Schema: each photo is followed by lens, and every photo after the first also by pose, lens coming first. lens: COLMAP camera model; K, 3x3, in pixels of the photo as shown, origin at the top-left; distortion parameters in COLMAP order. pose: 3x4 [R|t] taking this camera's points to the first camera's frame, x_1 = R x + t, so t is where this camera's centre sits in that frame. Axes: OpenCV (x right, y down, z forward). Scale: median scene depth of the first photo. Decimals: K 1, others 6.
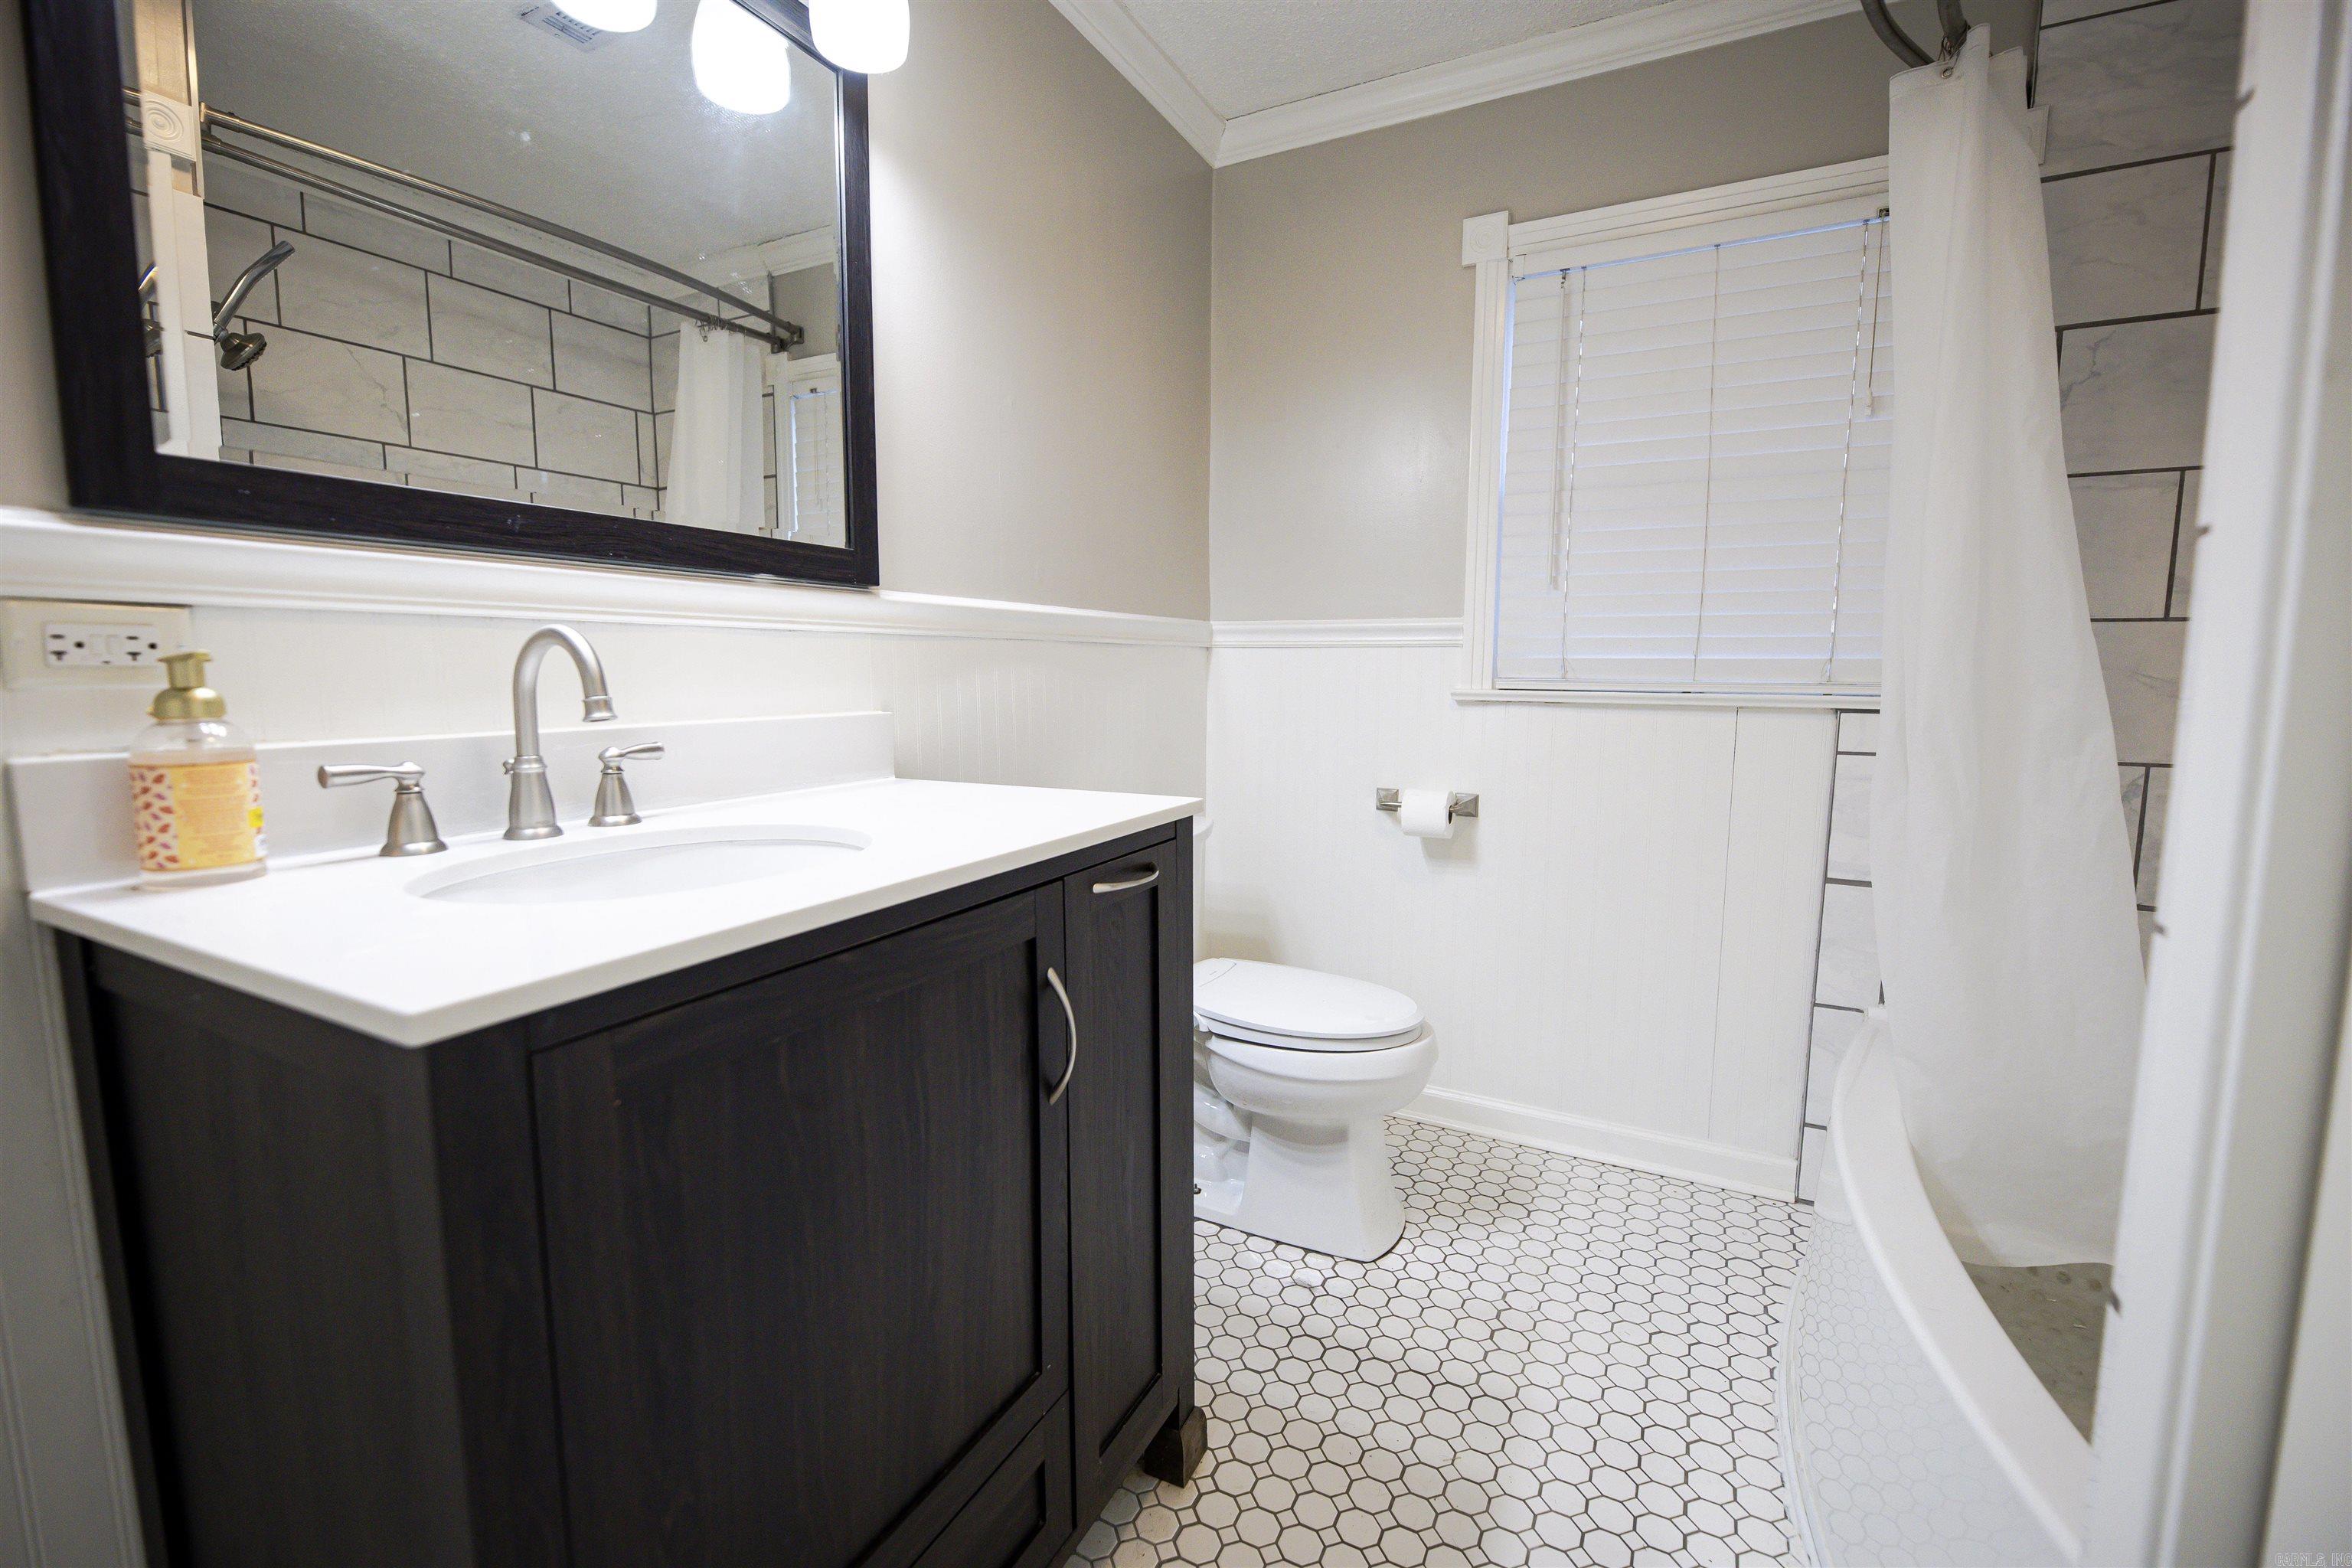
lens RADIAL K [[1004.0, 0, 1175.6], [0, 1004.0, 779.7], [0, 0, 1]] dist [-0.005676, -0.000583]
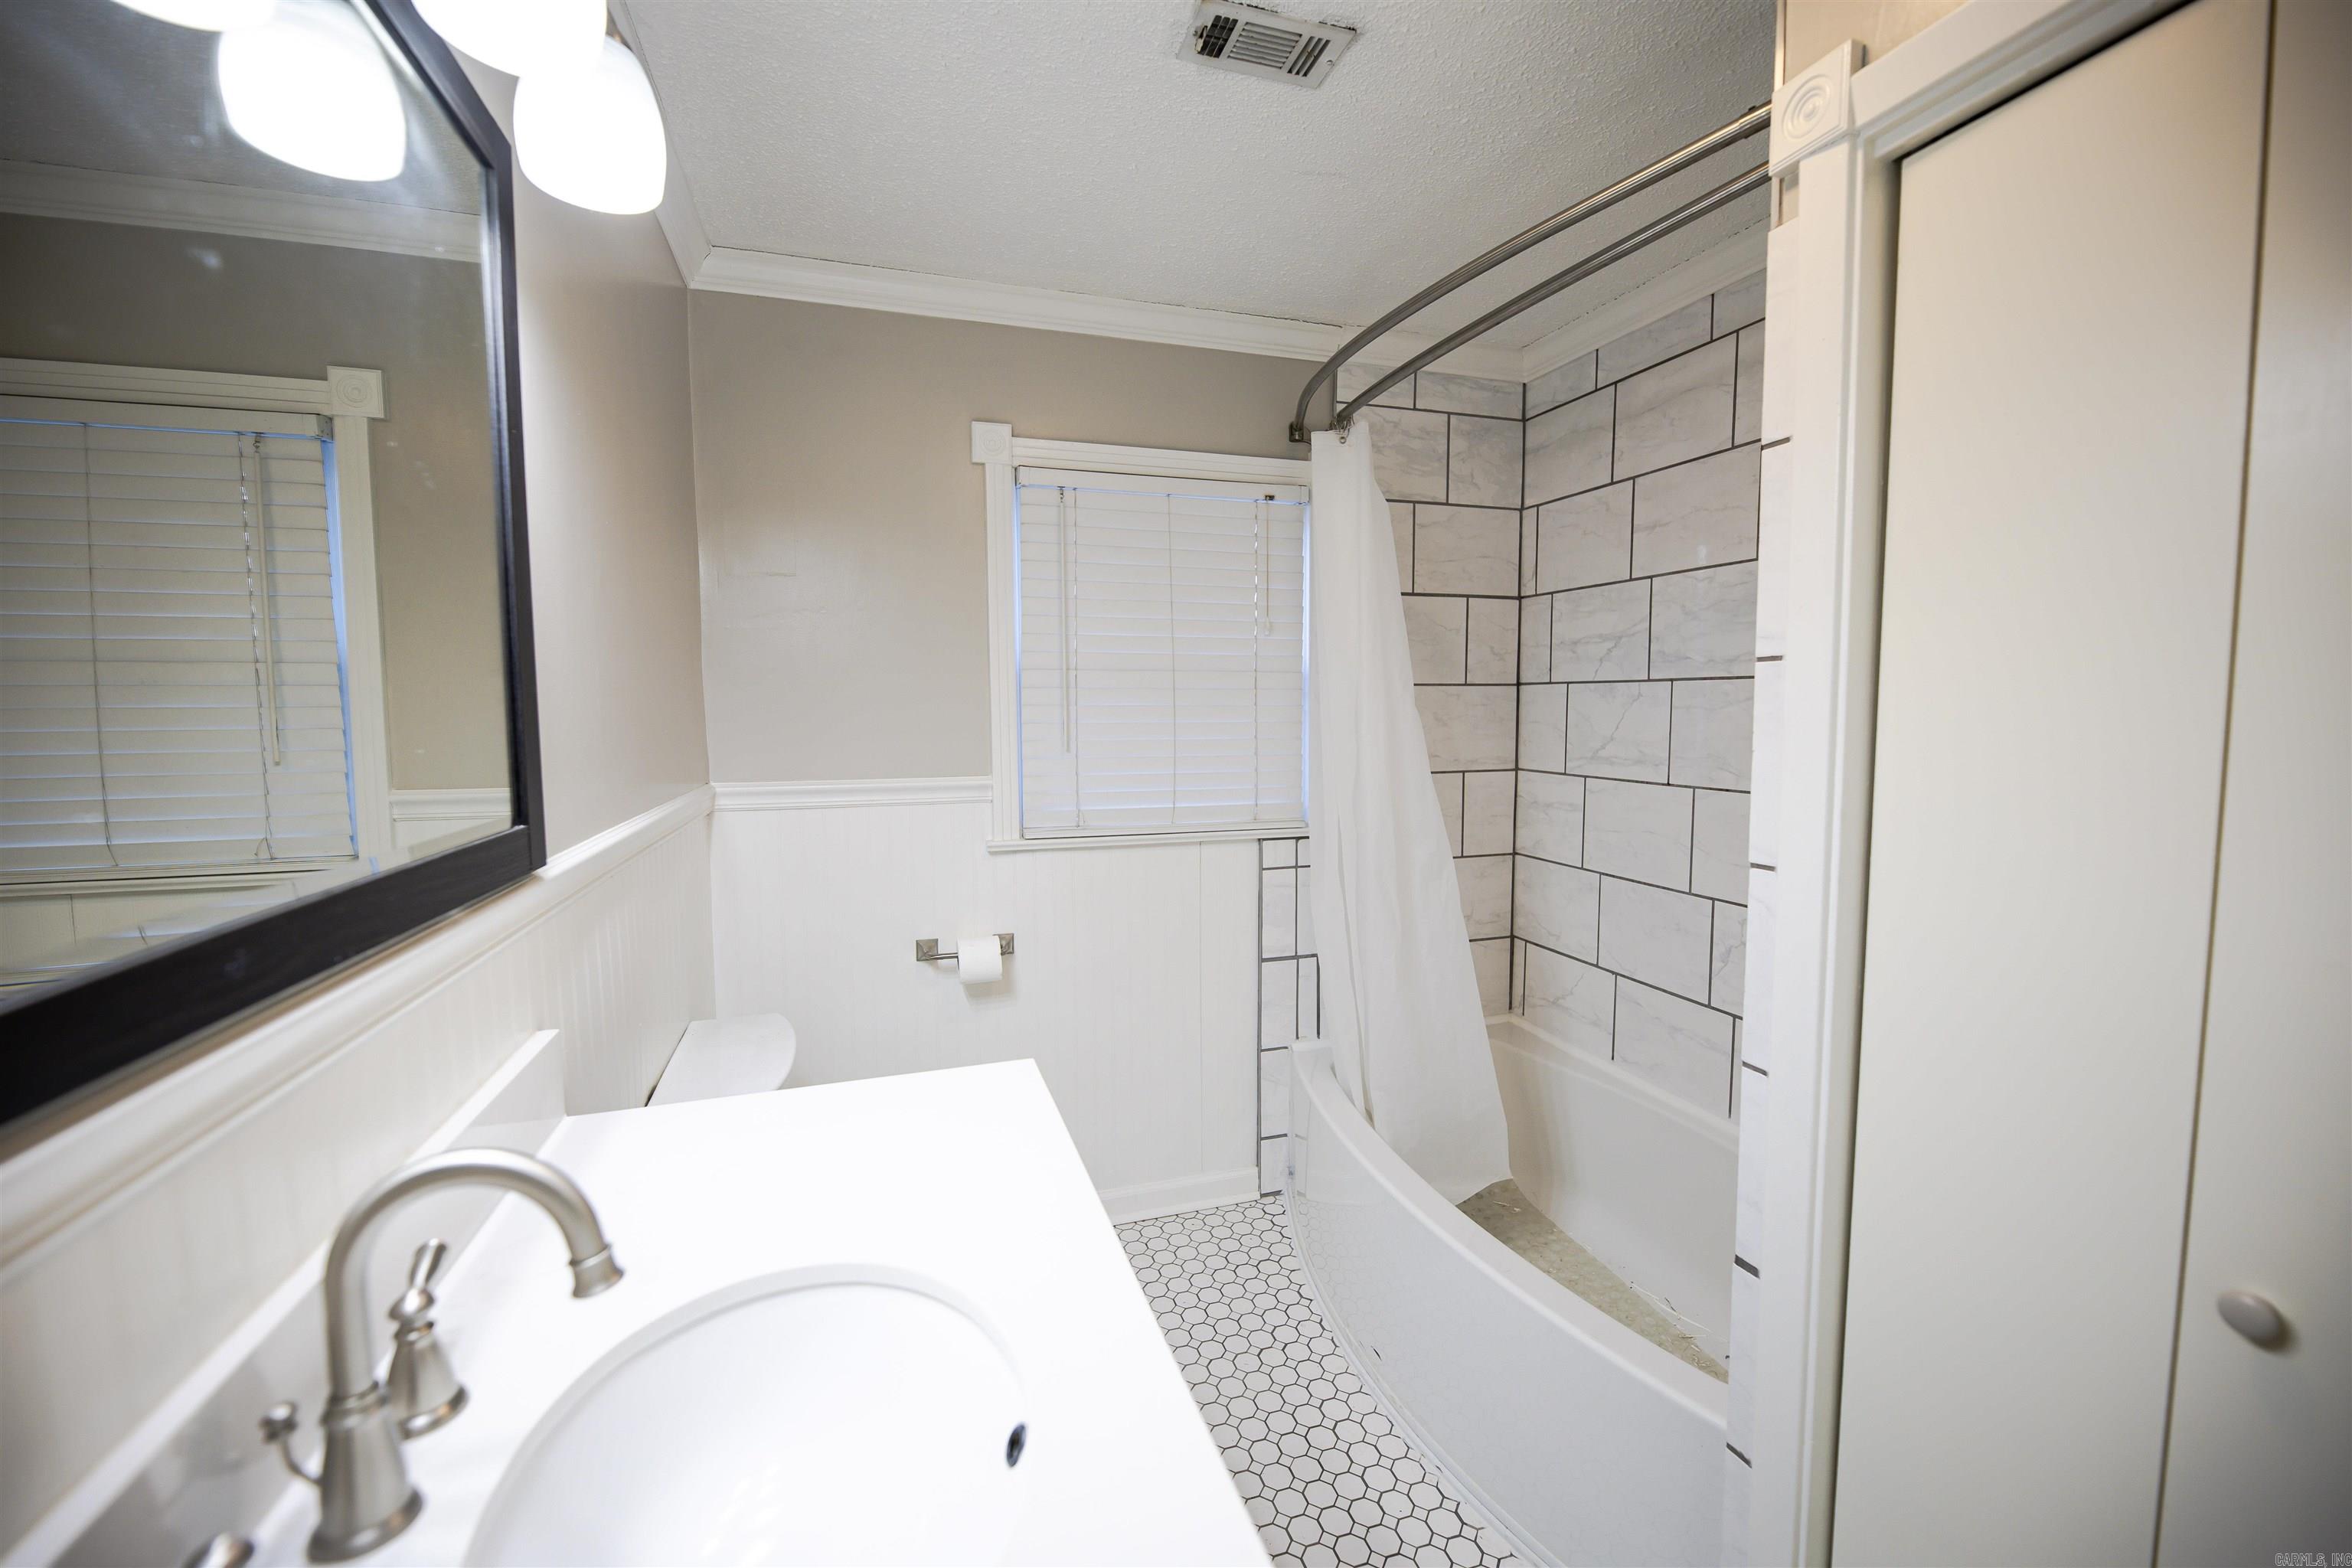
lens RADIAL K [[940.5, 0, 1172.8], [0, 940.5, 774.6], [0, 0, 1]] dist [0.000762, -0.000254]
pose [[0.705296, -0.060457, 0.706330, -0.325511], [0.087086, 0.996199, -0.001690, -0.155852], [-0.703543, 0.062704, 0.707881, 0.139062]]
